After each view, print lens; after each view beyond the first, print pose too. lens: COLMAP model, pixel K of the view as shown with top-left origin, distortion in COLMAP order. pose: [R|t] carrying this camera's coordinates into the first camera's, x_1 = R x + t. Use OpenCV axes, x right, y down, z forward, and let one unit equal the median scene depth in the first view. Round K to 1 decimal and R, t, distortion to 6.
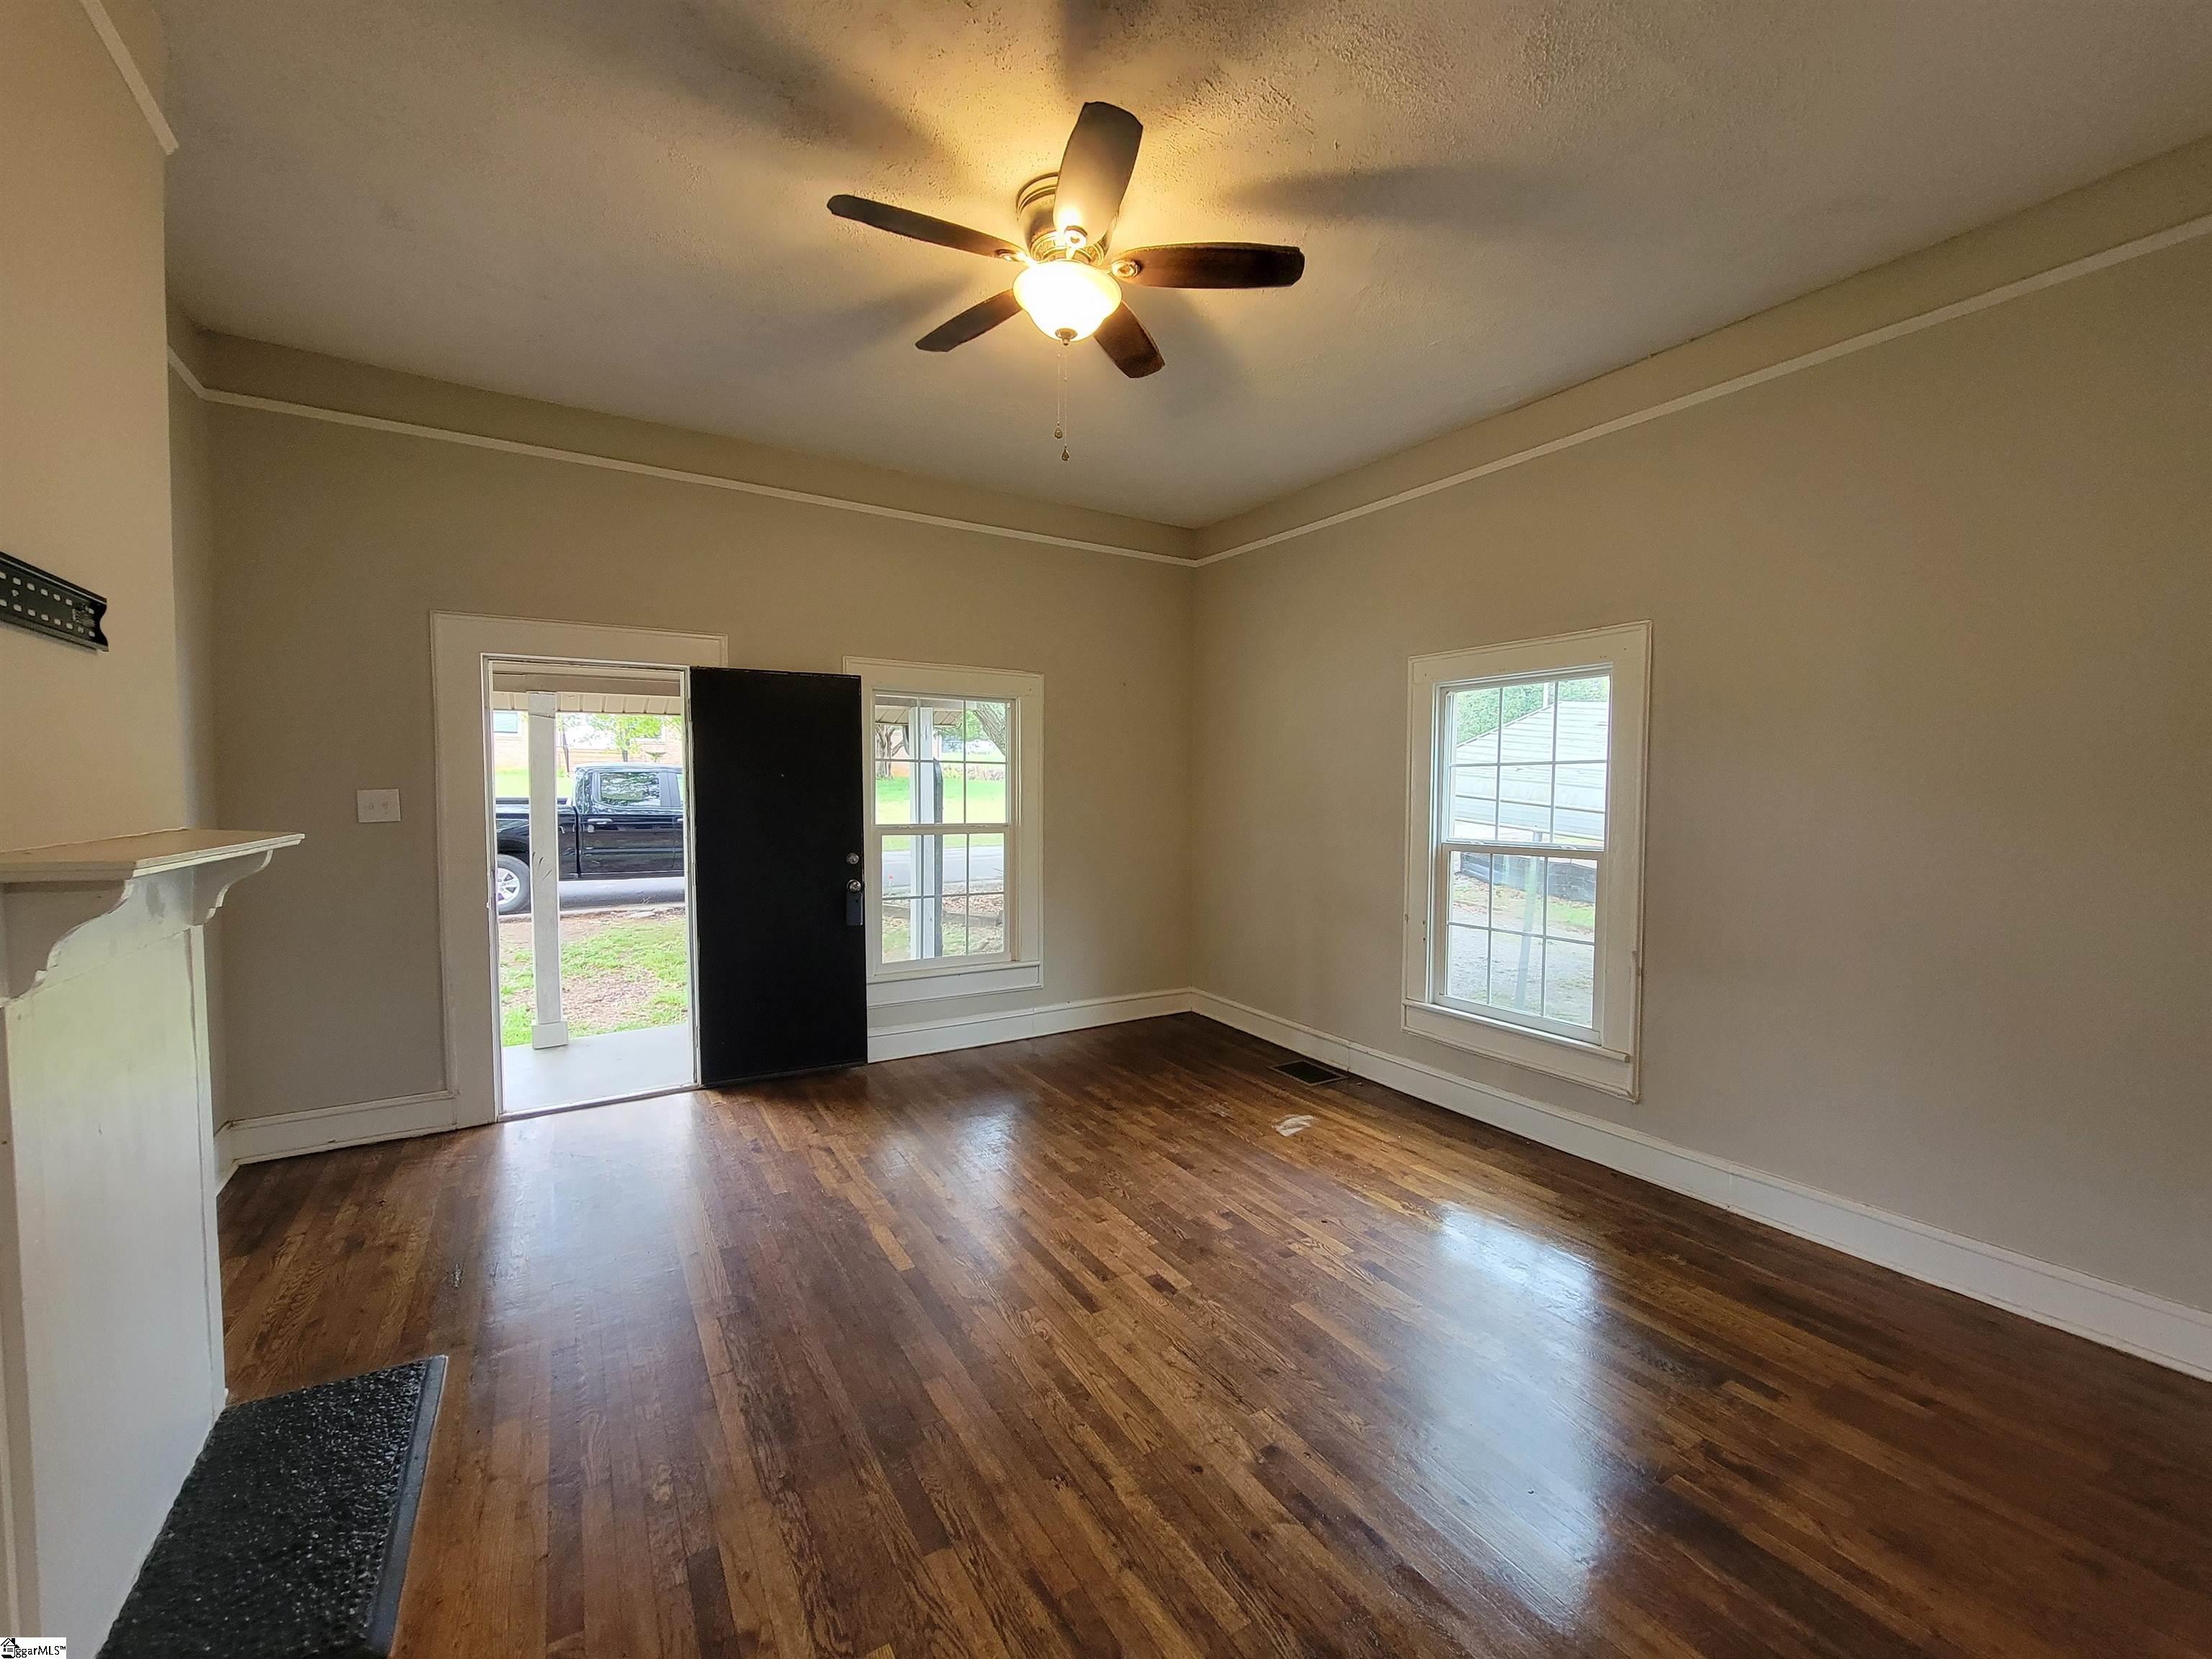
lens RADIAL K [[900.0, 0, 1112.9], [0, 900.0, 830.9], [0, 0, 1]] dist [-0.001405, -0.000132]
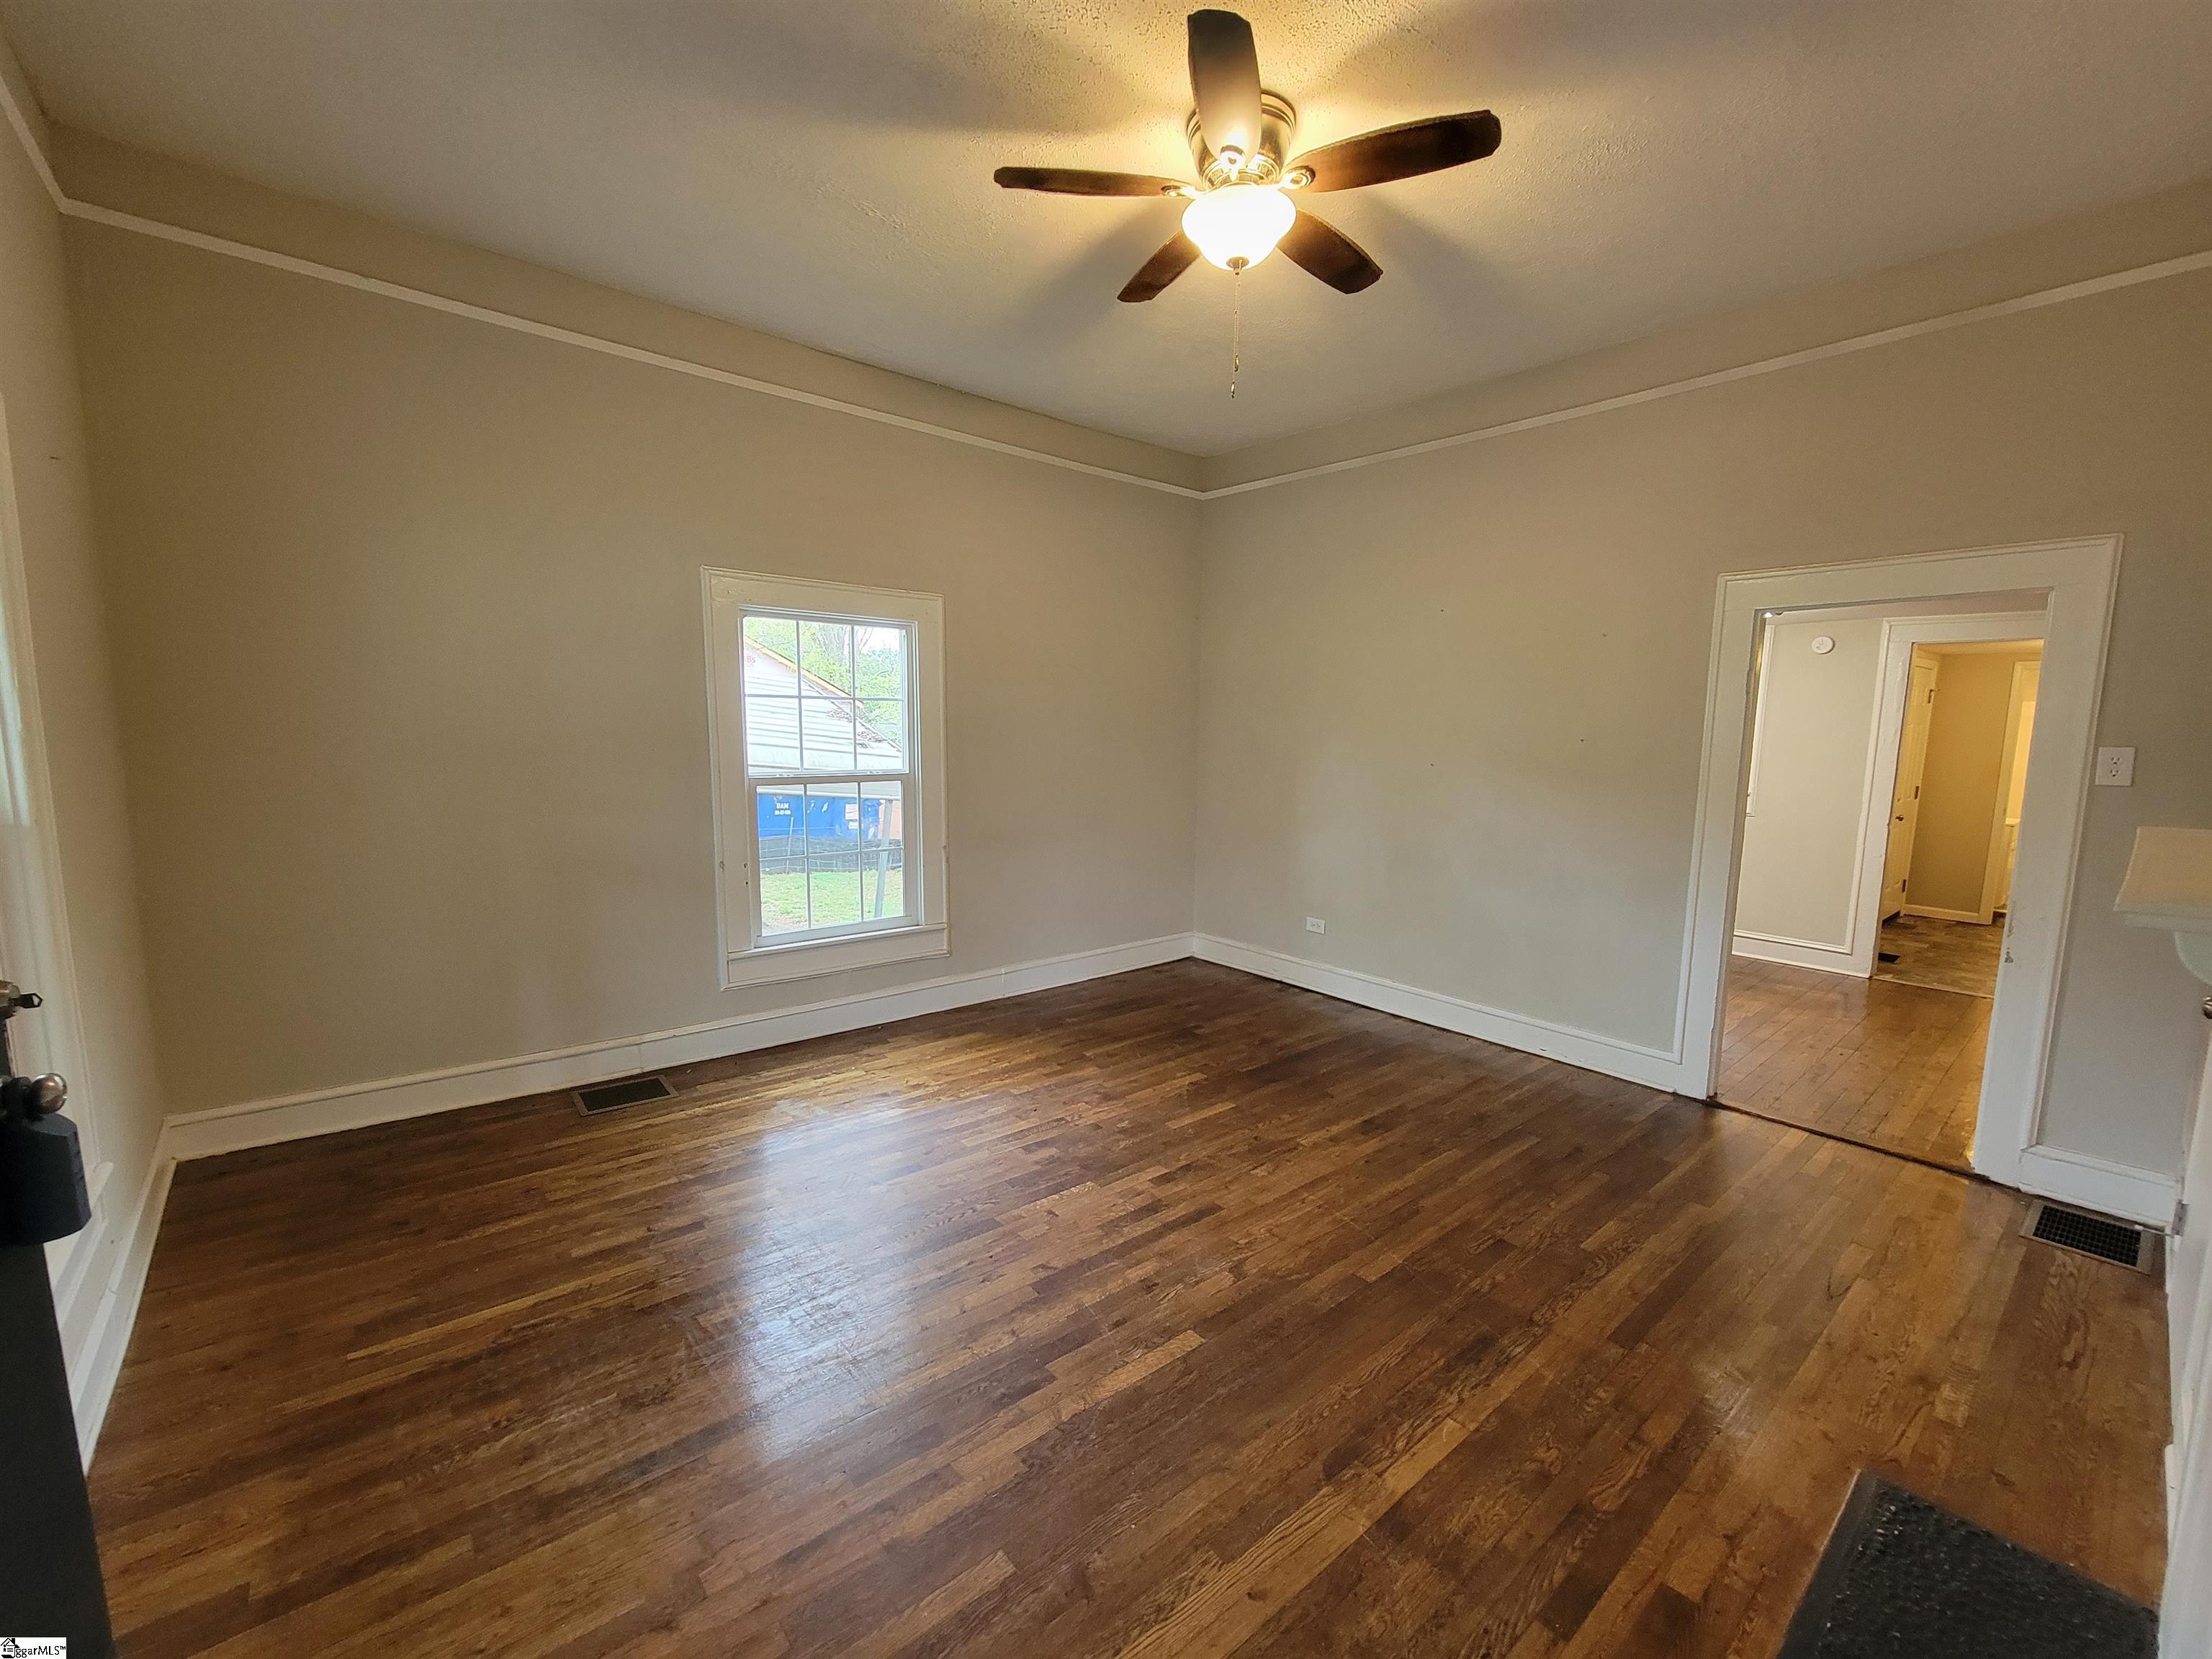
lens RADIAL K [[903.7, 0, 1114.4], [0, 903.7, 831.4], [0, 0, 1]] dist [-0.002115, 0.000088]
pose [[-0.143630, -0.127243, 0.981417, -0.866544], [0.024890, 0.990921, 0.132118, -0.064440], [-0.989318, 0.043404, -0.139159, 1.056093]]
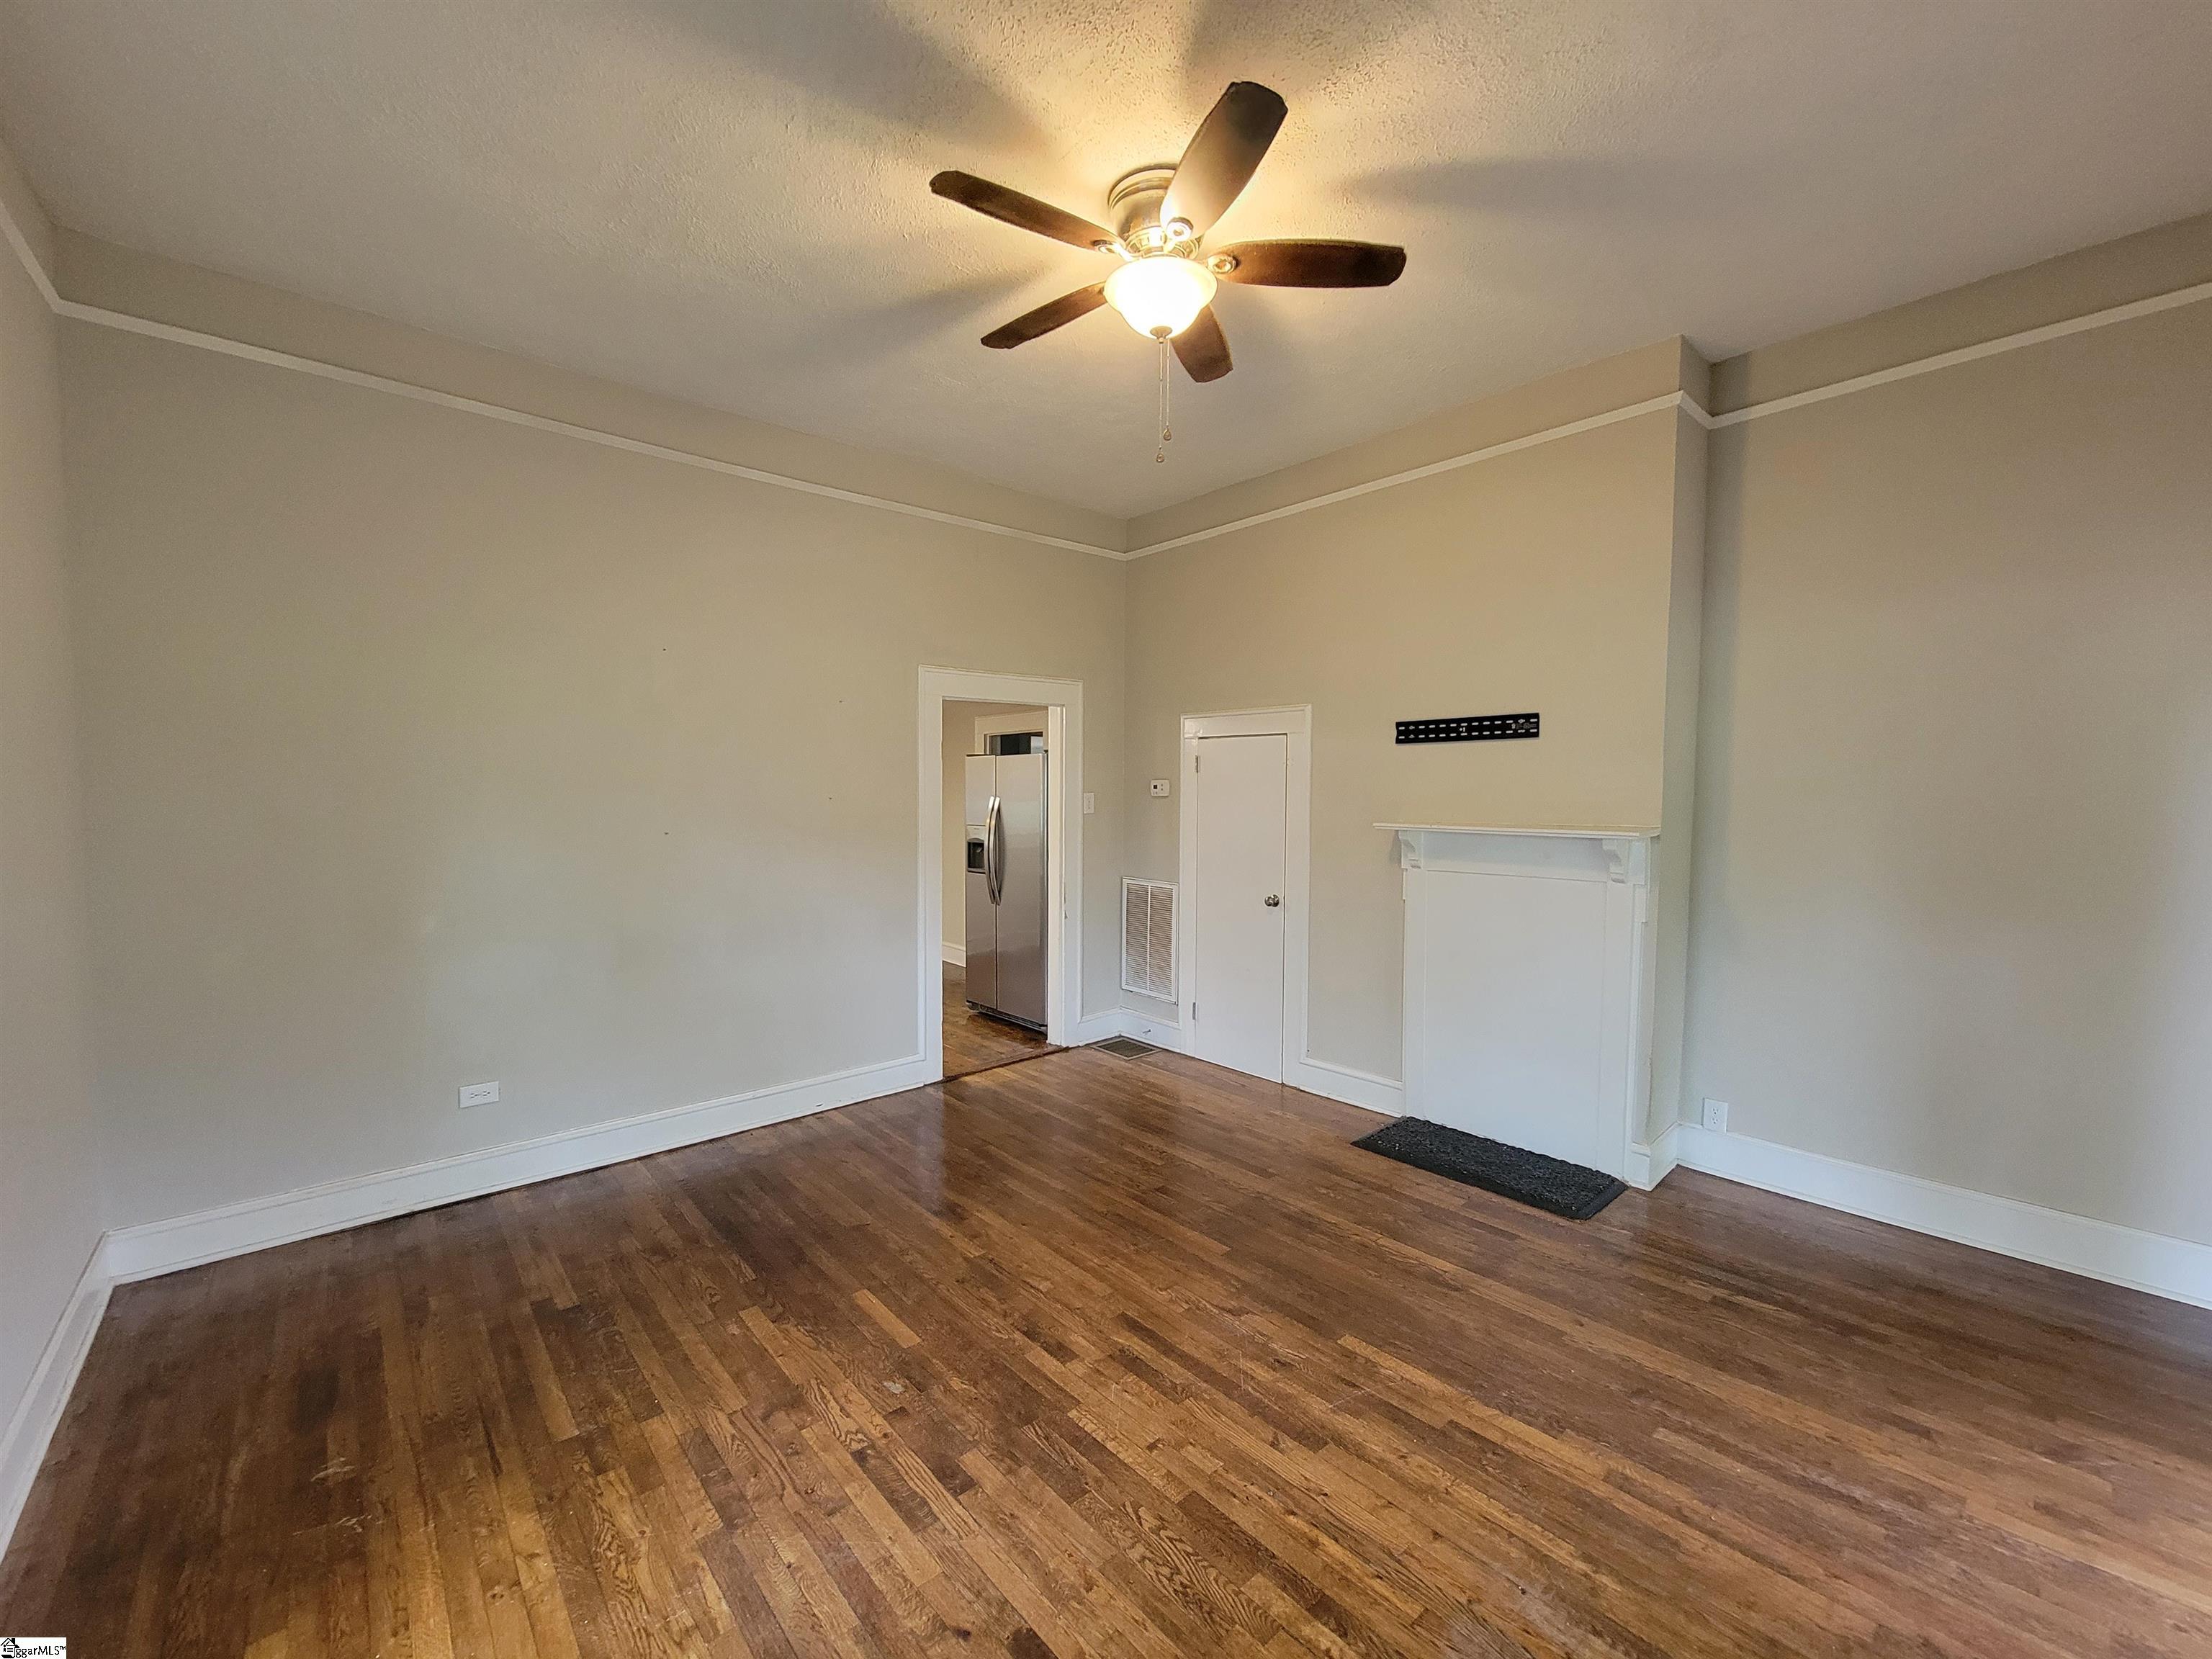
lens RADIAL K [[913.4, 0, 1111.8], [0, 913.4, 828.8], [0, 0, 1]] dist [-0.001708, -0.000147]
pose [[-0.986420, 0.001532, -0.164233, 0.132364], [-0.013263, 0.995948, 0.088952, -0.087428], [0.163704, 0.089922, -0.982403, 1.637885]]
